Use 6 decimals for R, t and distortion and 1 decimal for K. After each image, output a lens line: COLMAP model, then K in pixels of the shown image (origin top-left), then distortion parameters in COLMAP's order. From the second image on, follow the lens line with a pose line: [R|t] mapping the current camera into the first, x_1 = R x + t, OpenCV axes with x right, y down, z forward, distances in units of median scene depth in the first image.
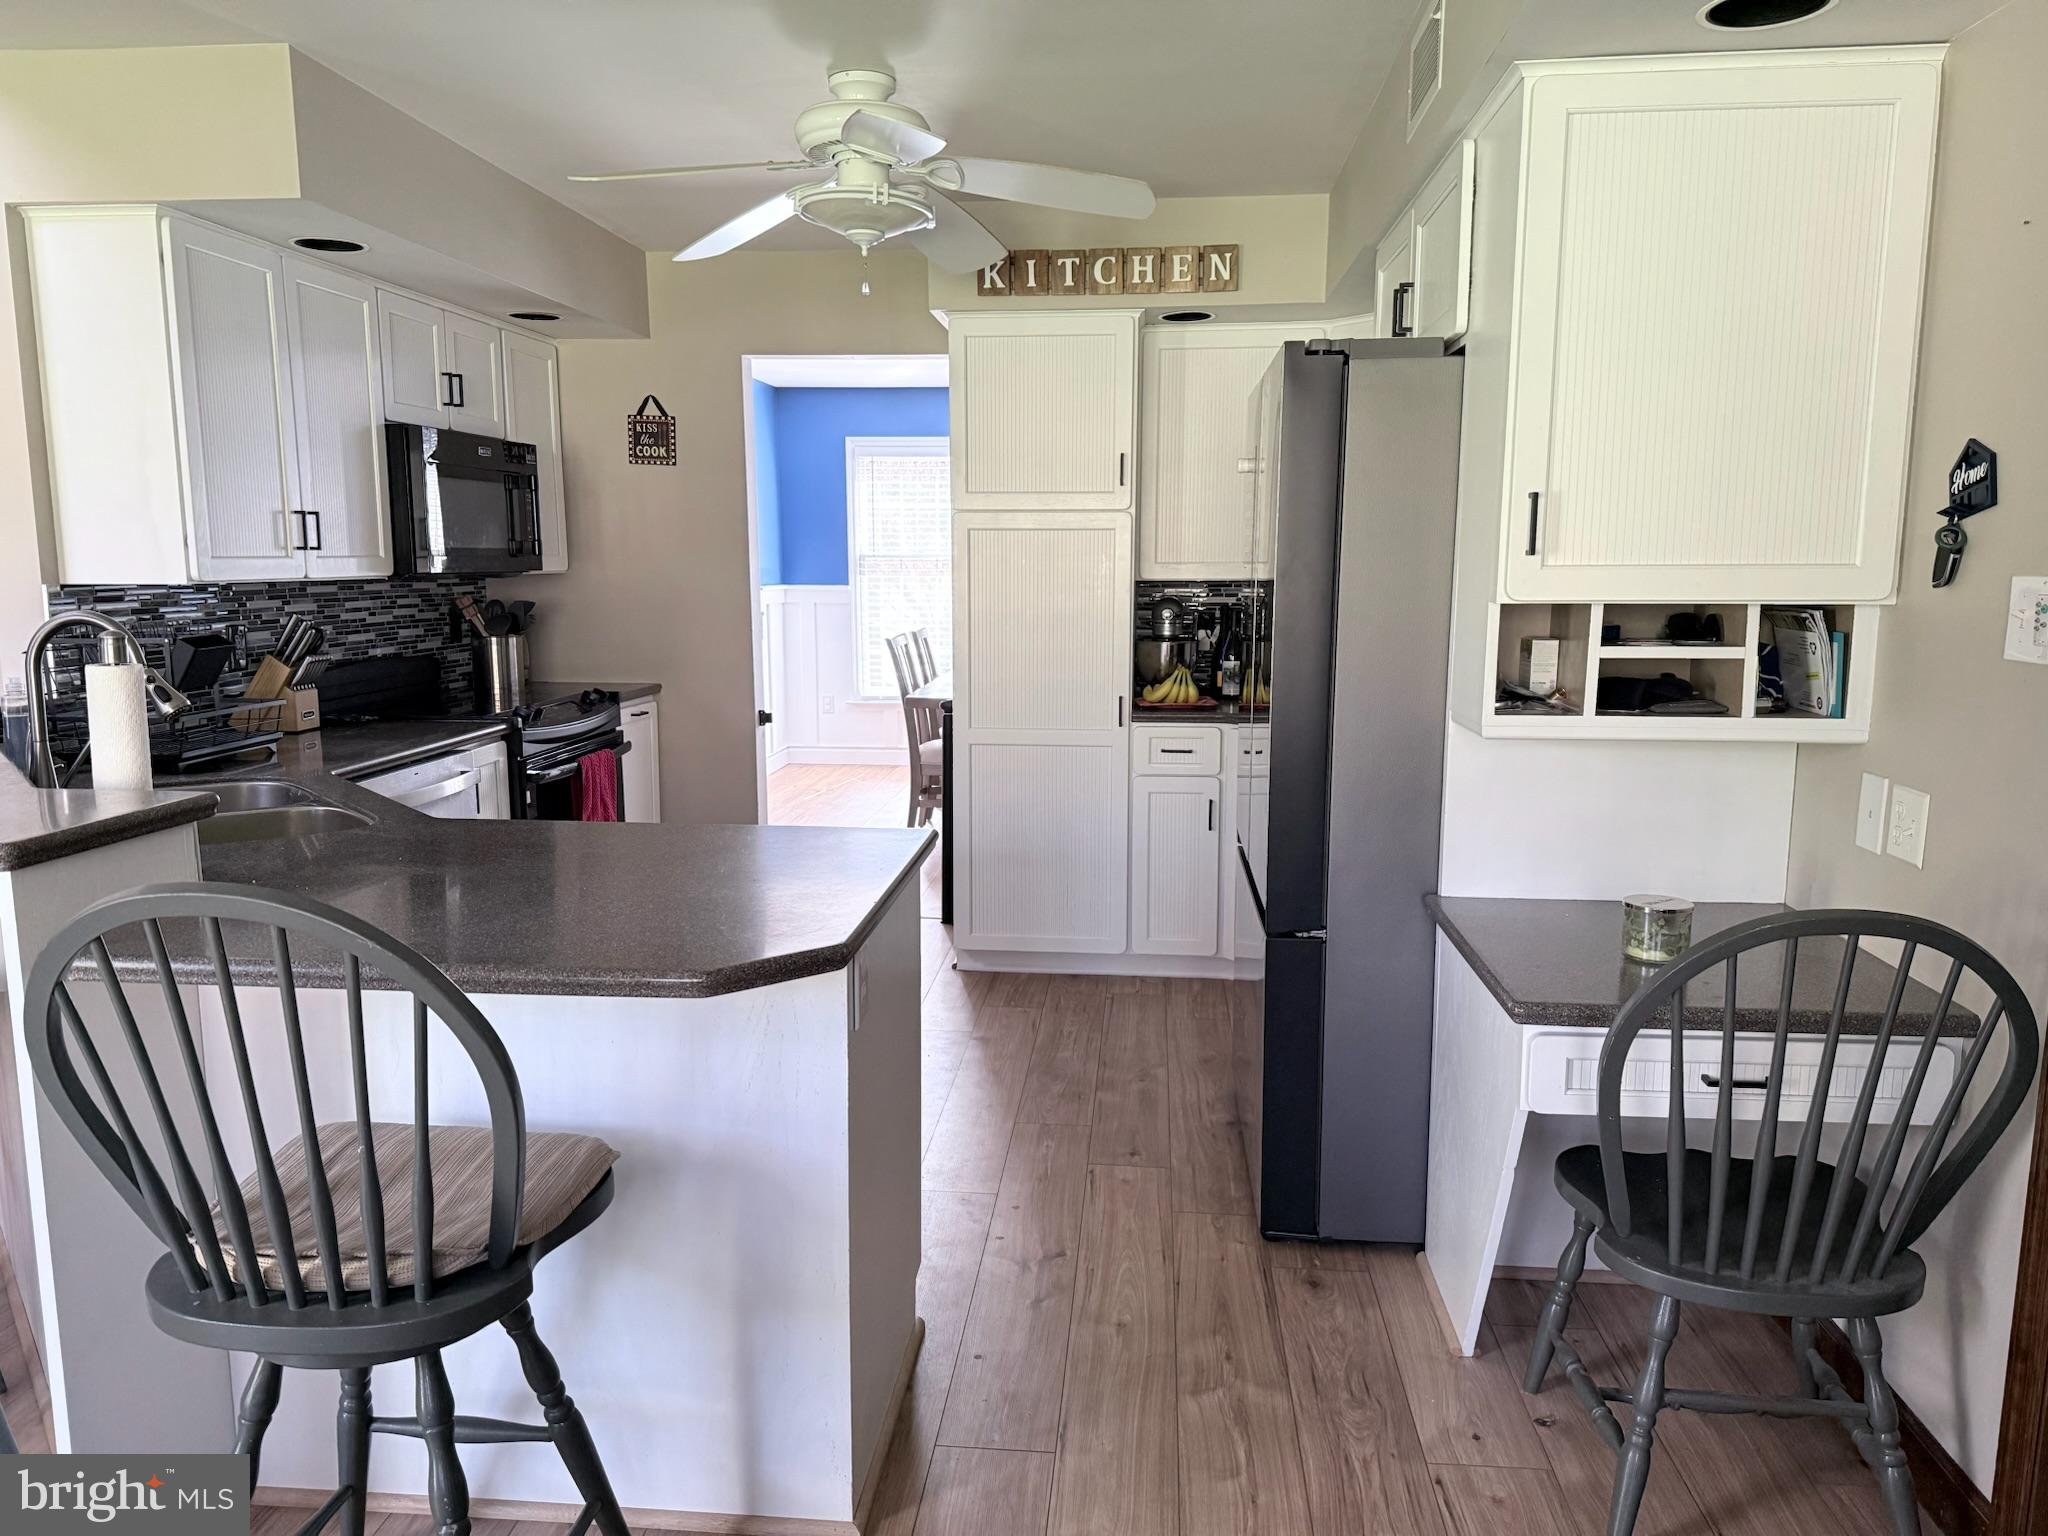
lens RADIAL K [[1408.8, 0, 1024.0], [0, 1408.8, 768.0], [0, 0, 1]] dist [0.113530, -0.116018]
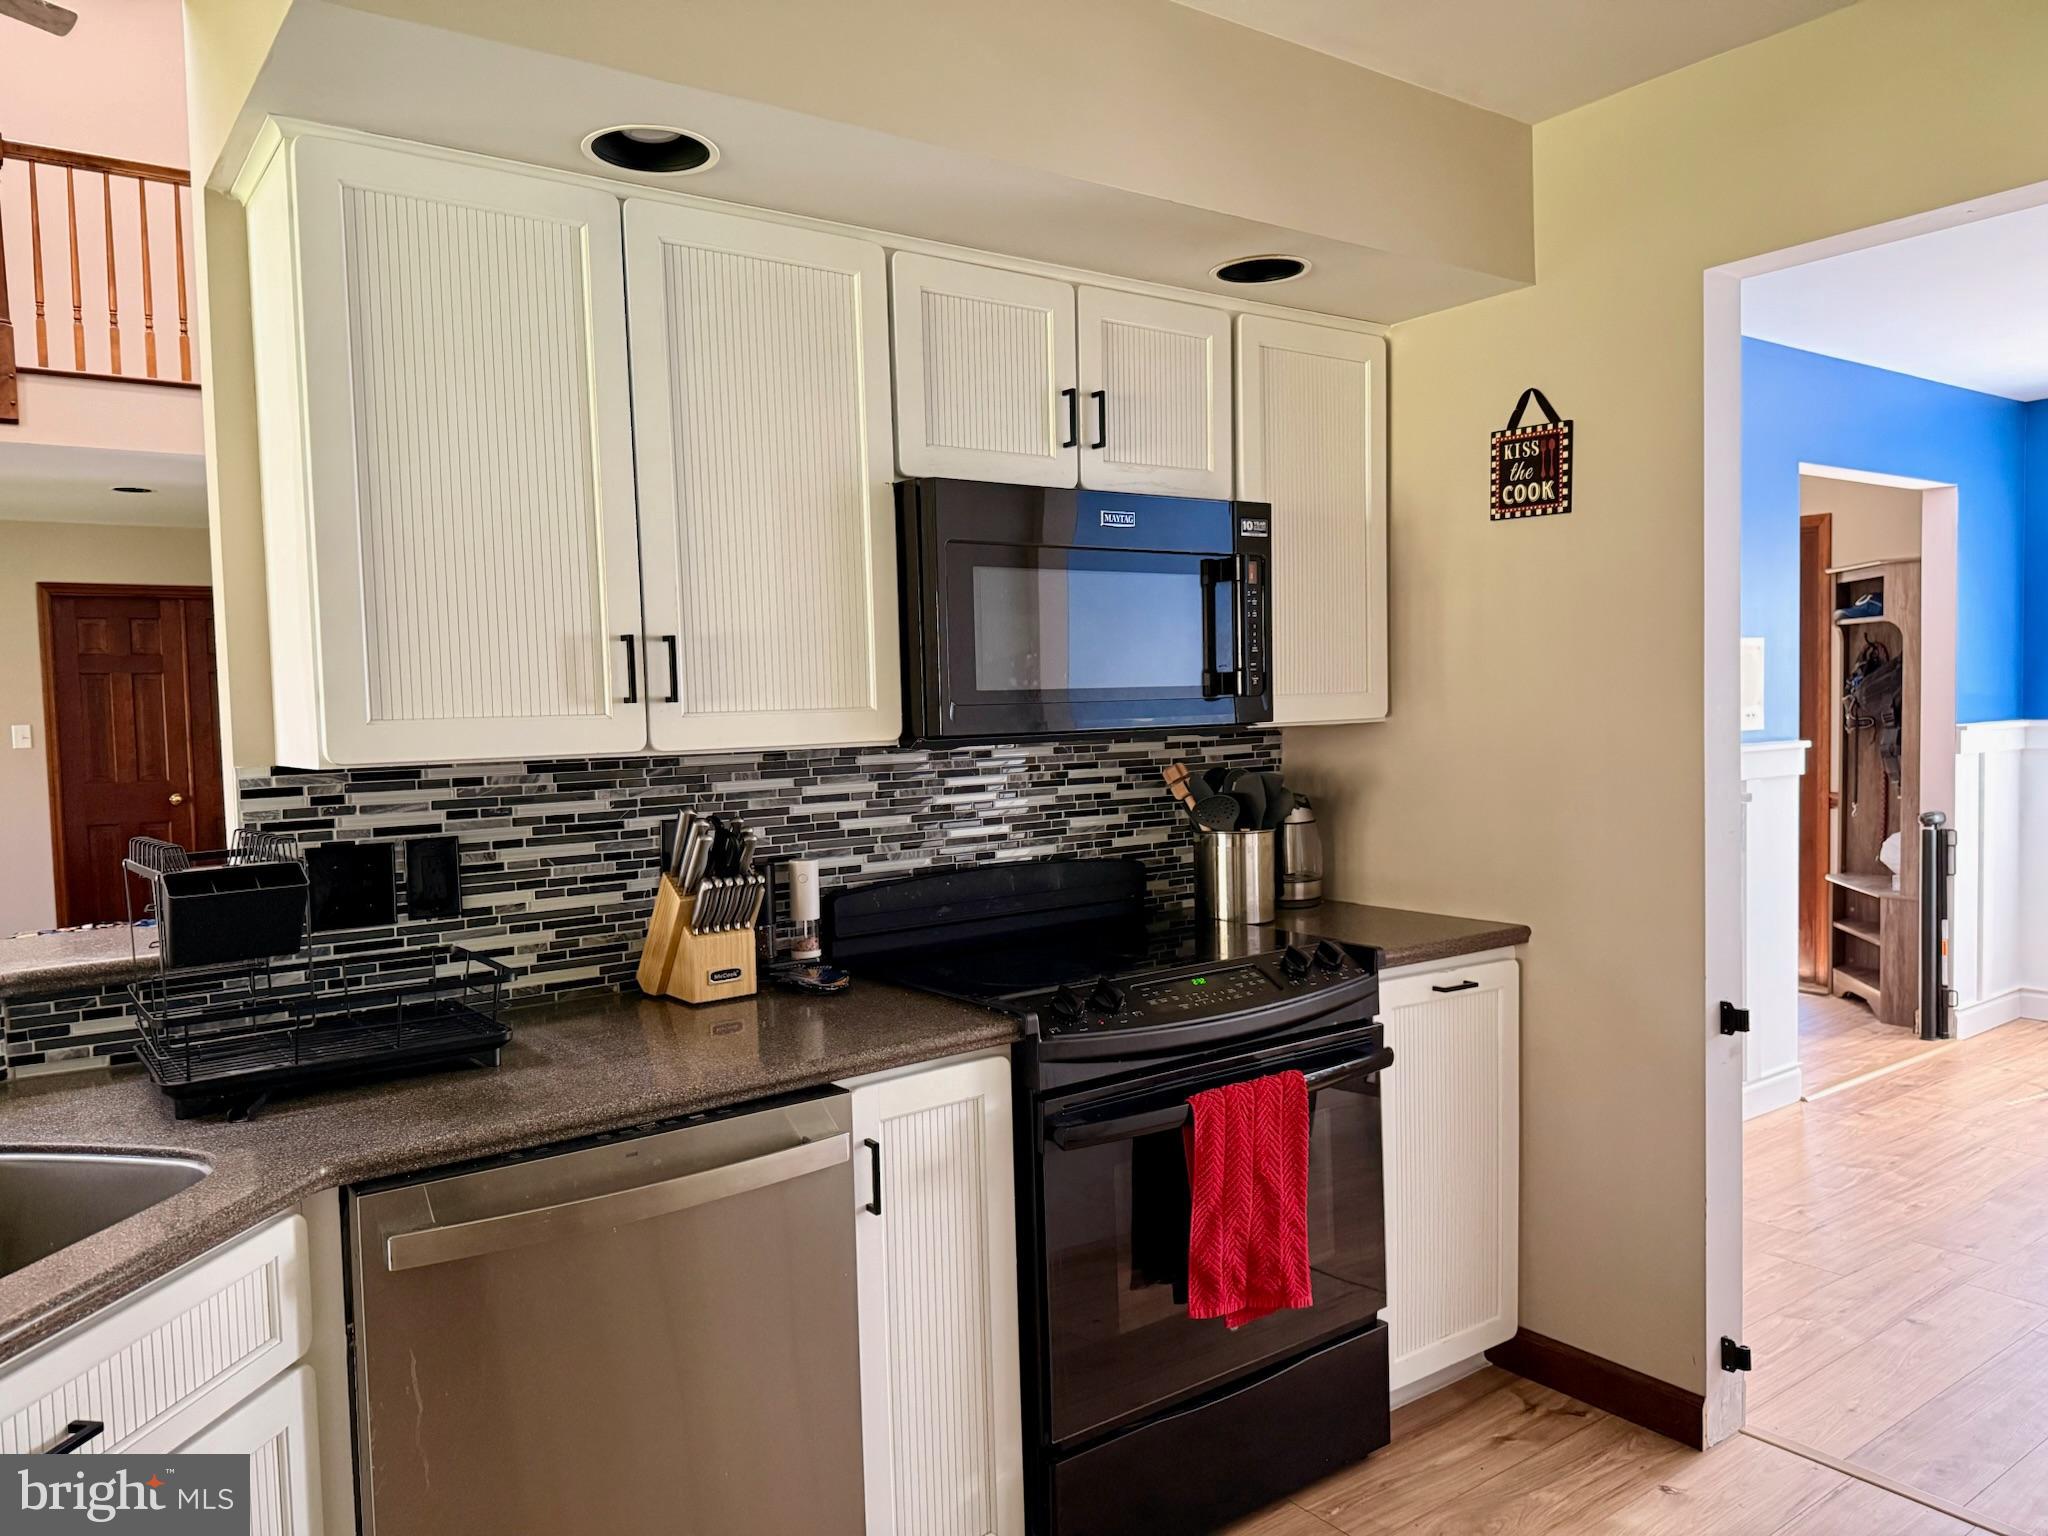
lens RADIAL K [[1439.6, 0, 1020.8], [0, 1439.6, 780.6], [0, 0, 1]] dist [0.063831, -0.000786]
pose [[0.660643, 0.024002, -0.750316, 0.024729], [-0.085934, 0.995337, -0.043824, -0.081257], [0.745765, 0.093429, 0.659625, 0.551811]]
